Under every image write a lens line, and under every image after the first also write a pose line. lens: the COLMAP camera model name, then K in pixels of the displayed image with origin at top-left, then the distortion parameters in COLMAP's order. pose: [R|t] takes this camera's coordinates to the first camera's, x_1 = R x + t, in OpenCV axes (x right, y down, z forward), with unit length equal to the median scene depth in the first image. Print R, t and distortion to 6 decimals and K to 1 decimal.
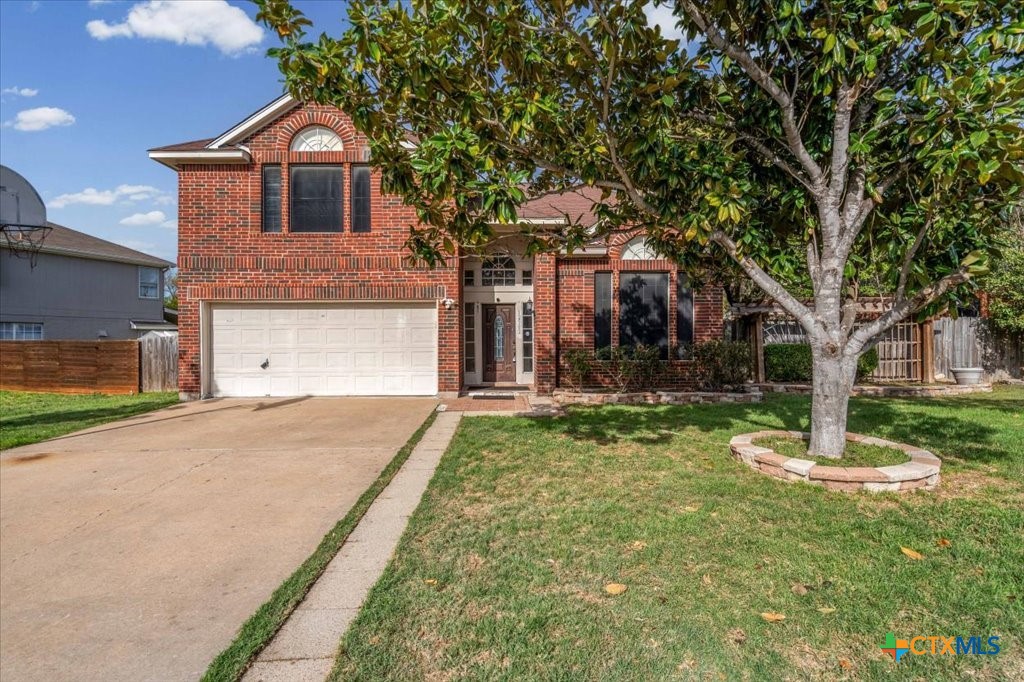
lens RADIAL K [[482.1, 0, 508.2], [0, 482.1, 328.2], [0, 0, 1]] dist [0.009952, 0.000179]
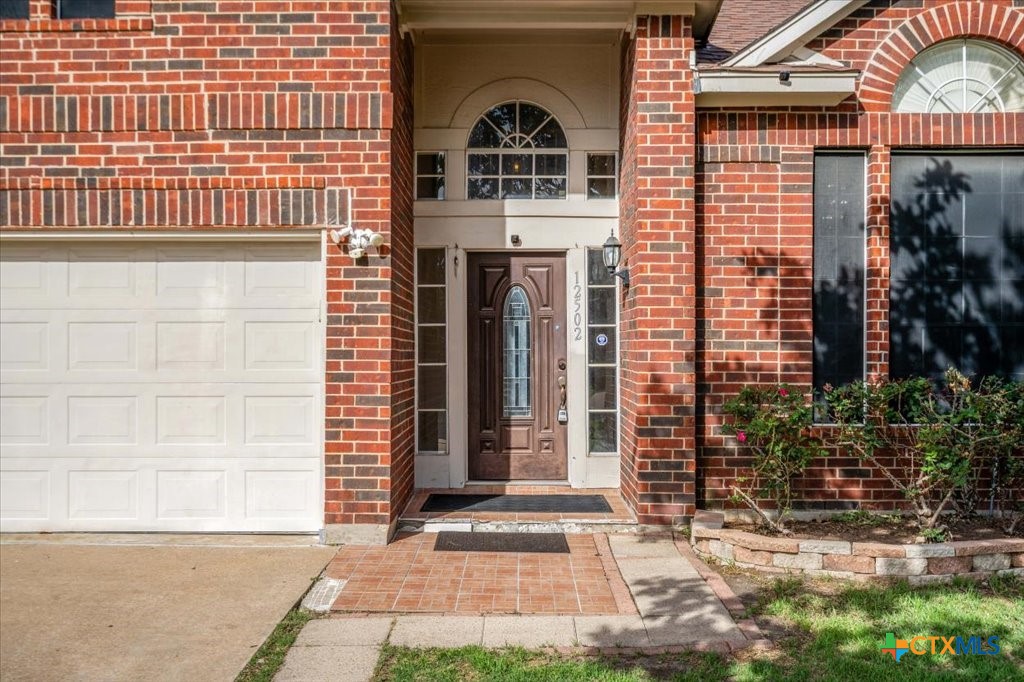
lens RADIAL K [[480.0, 0, 511.6], [0, 480.0, 336.3], [0, 0, 1]] dist [-0.002224, -0.000584]
pose [[0.999982, 0.003576, -0.004734, -0.022315], [-0.003523, 0.999933, 0.011036, 0.005365], [0.004773, -0.011019, 0.999928, 0.676151]]
